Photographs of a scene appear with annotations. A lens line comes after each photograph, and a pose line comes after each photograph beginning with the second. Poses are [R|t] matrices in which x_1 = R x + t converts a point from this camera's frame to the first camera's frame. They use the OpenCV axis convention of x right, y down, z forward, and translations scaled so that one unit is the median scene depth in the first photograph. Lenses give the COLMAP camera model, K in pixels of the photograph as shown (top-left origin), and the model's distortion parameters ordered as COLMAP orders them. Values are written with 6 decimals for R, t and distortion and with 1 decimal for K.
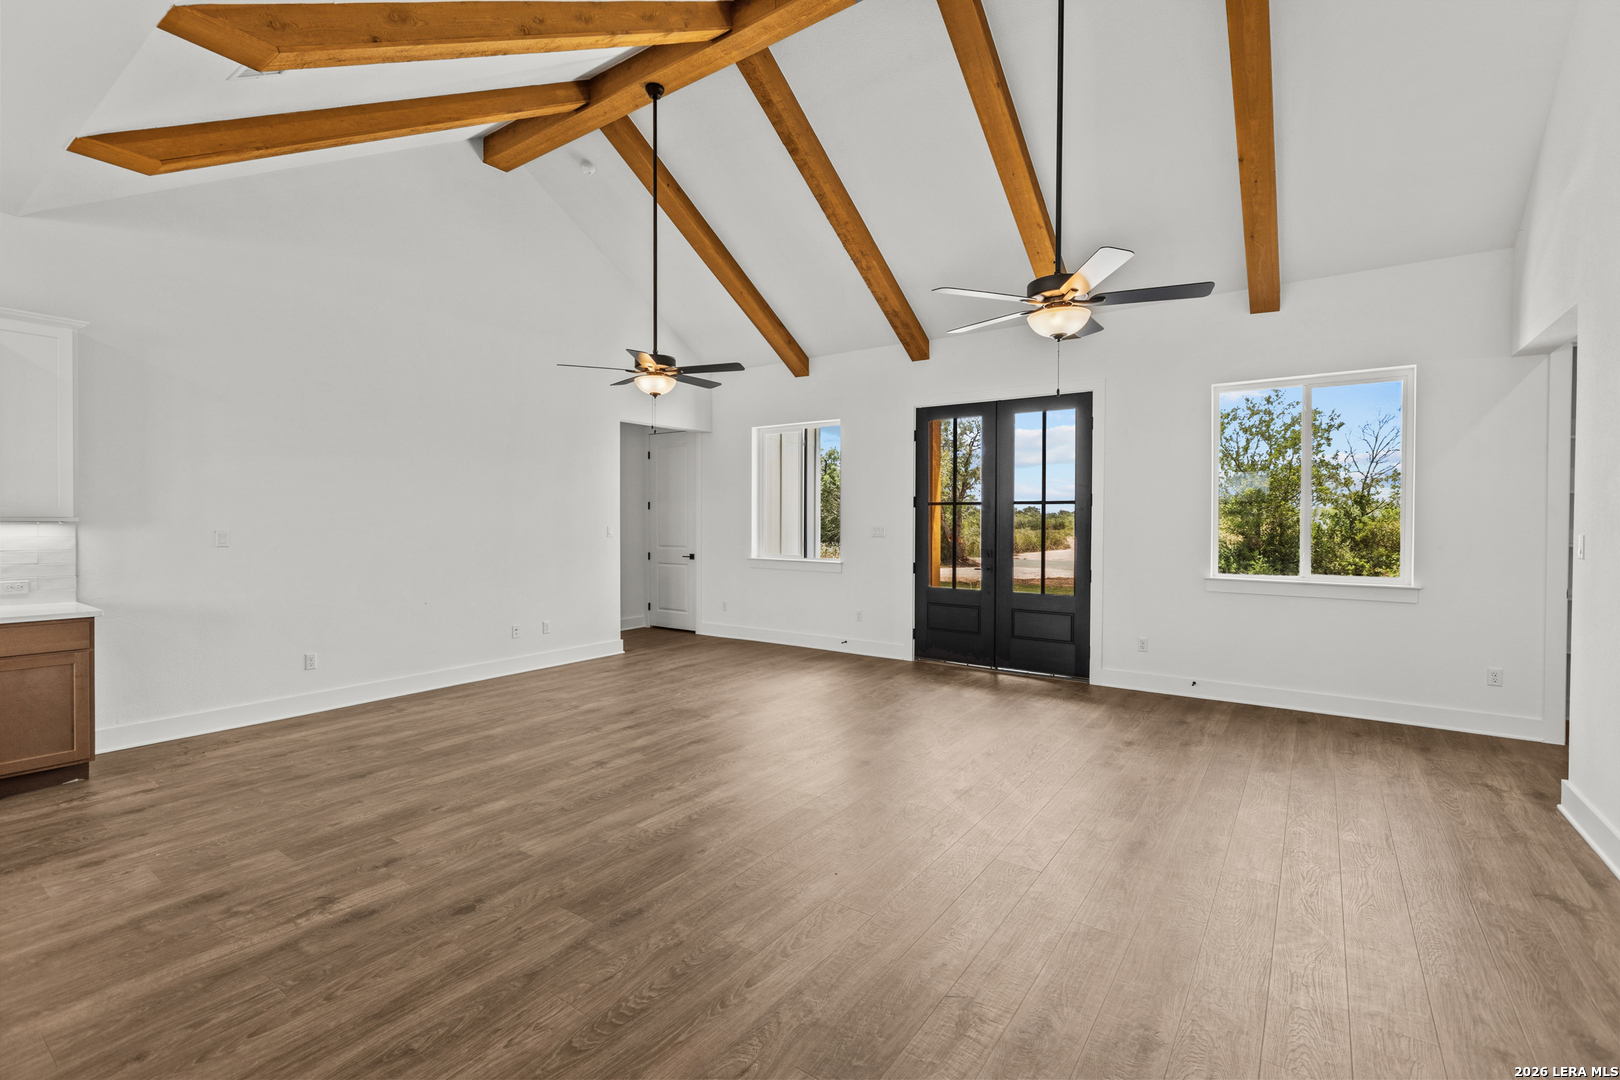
lens RADIAL K [[721.8, 0, 800.3], [0, 721.8, 530.2], [0, 0, 1]] dist [0.000442, 0.000044]
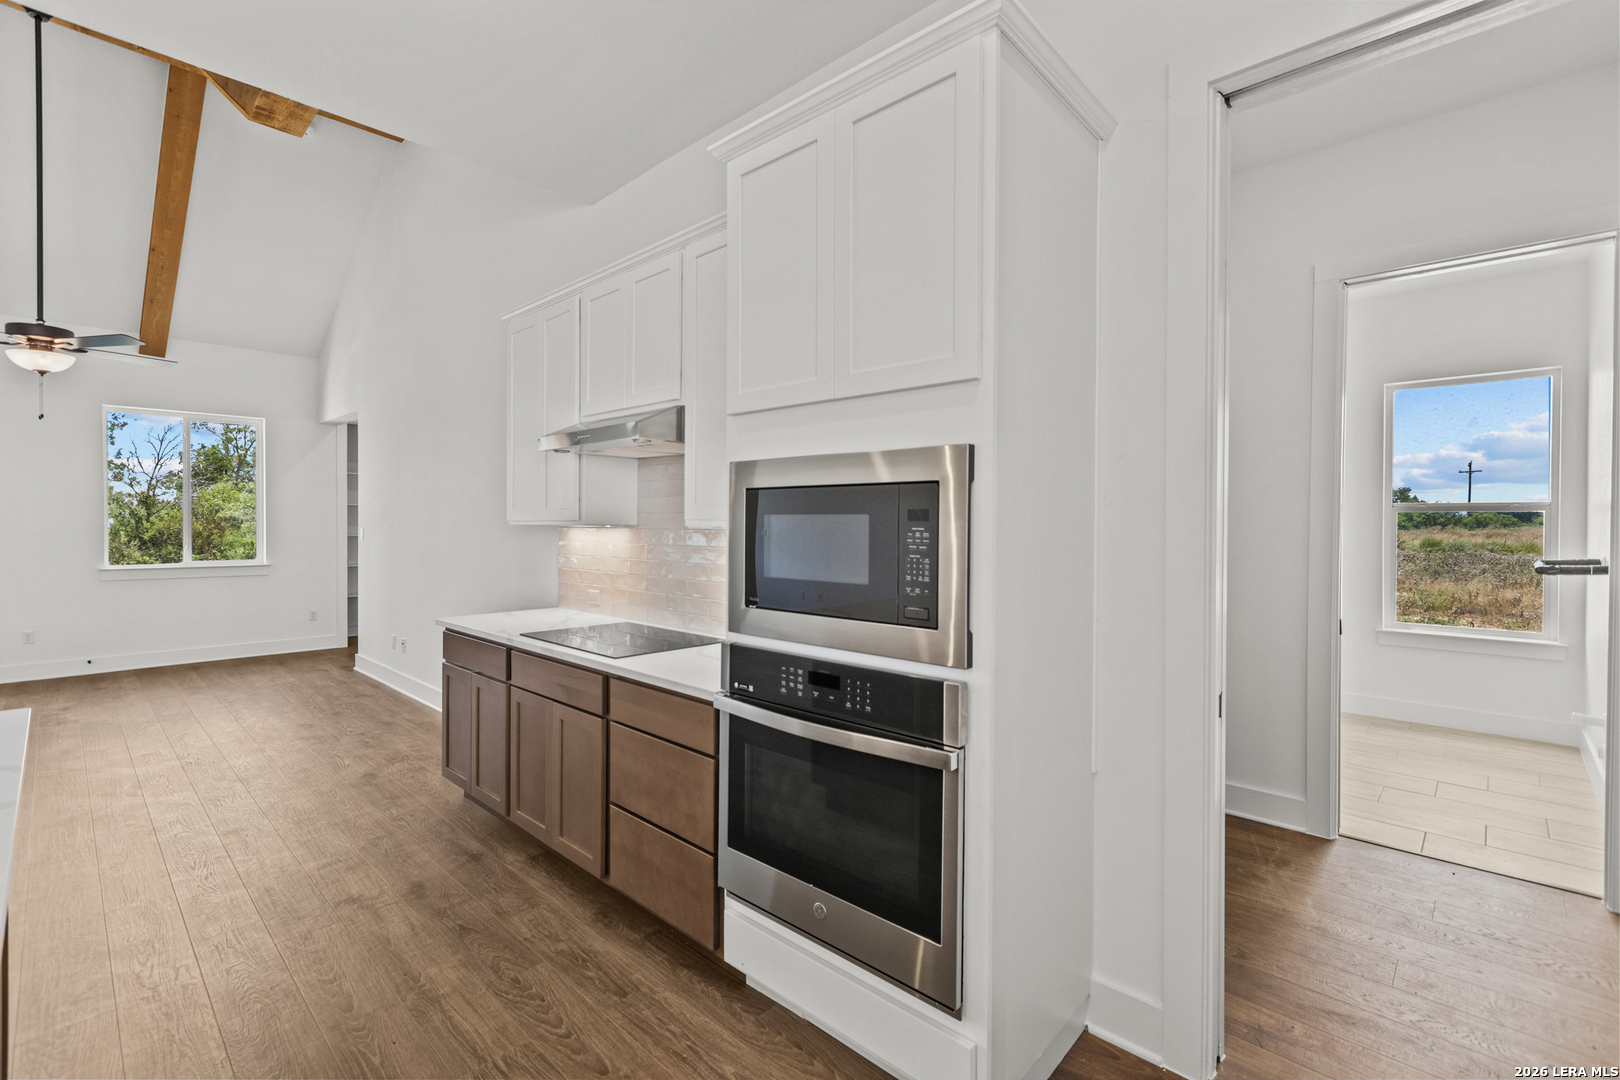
lens RADIAL K [[721.8, 0, 800.3], [0, 721.8, 530.2], [0, 0, 1]] dist [0.000442, 0.000044]
pose [[0.147480, -0.012025, 0.988992, -0.107324], [0.011551, 0.999879, 0.010435, 0.000821], [-0.988998, 0.009885, 0.147601, -0.074289]]
